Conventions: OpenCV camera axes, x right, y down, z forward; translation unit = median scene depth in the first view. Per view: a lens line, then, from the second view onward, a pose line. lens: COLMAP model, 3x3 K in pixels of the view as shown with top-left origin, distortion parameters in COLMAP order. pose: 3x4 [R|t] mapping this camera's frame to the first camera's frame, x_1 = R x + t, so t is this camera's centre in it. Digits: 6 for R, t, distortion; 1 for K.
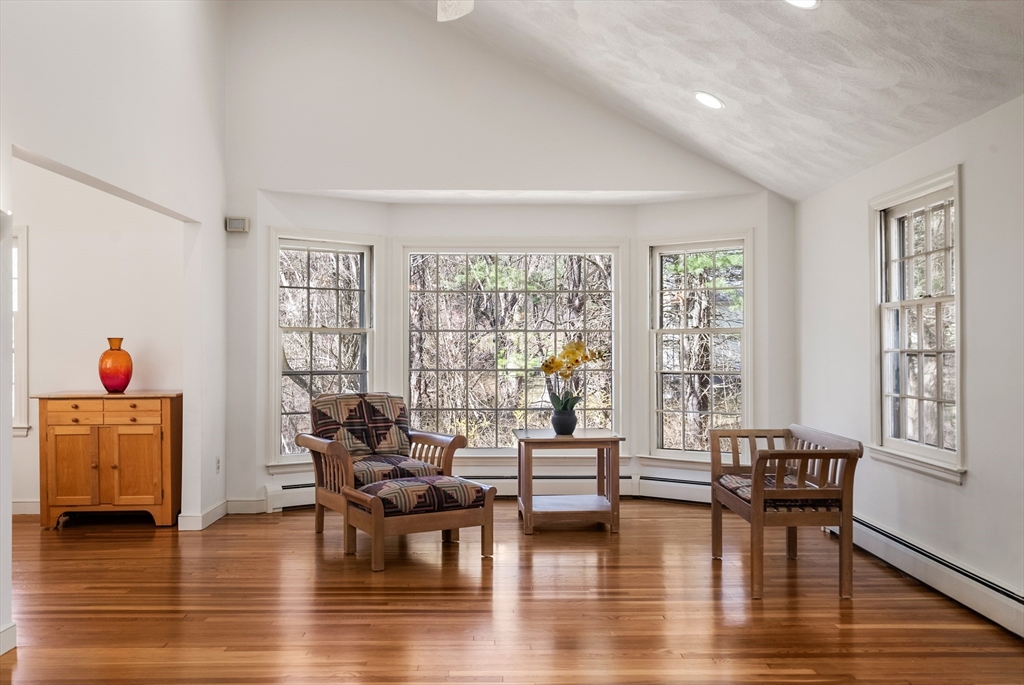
lens RADIAL K [[911.5, 0, 512.0], [0, 911.5, 342.5], [0, 0, 1]] dist [-0.001804, -0.011253]
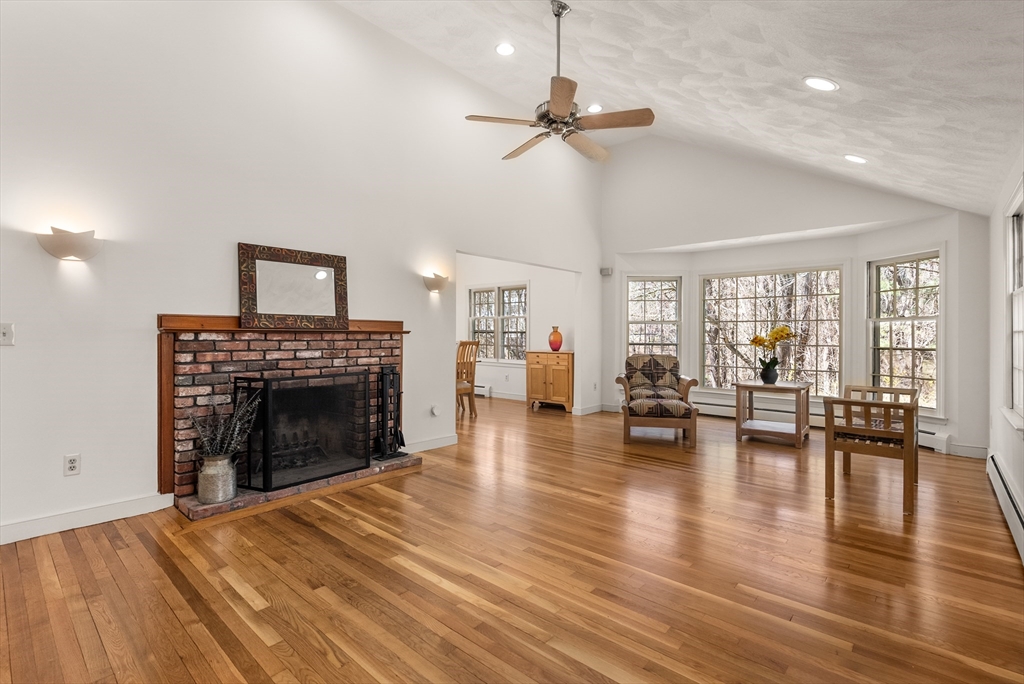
lens RADIAL K [[474.8, 0, 512.0], [0, 474.8, 342.0], [0, 0, 1]] dist [-0.010836, 0.000763]
pose [[0.738566, 0.014642, -0.674022, 0.285737], [-0.001495, 0.999797, 0.020081, 0.010000], [0.674179, -0.013823, 0.738438, 0.064932]]
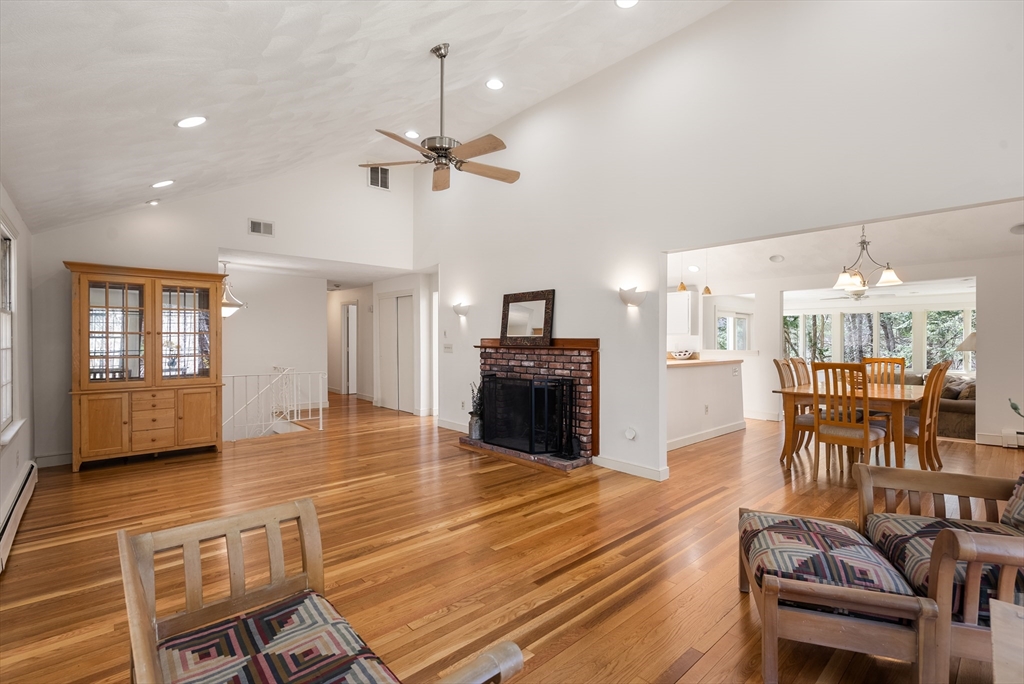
lens RADIAL K [[474.8, 0, 512.0], [0, 474.8, 342.0], [0, 0, 1]] dist [-0.010836, 0.000763]
pose [[-0.749793, 0.016586, -0.661464, 0.283031], [0.013205, 0.999862, 0.010102, -0.011602], [0.661540, -0.001160, -0.749909, 1.007881]]
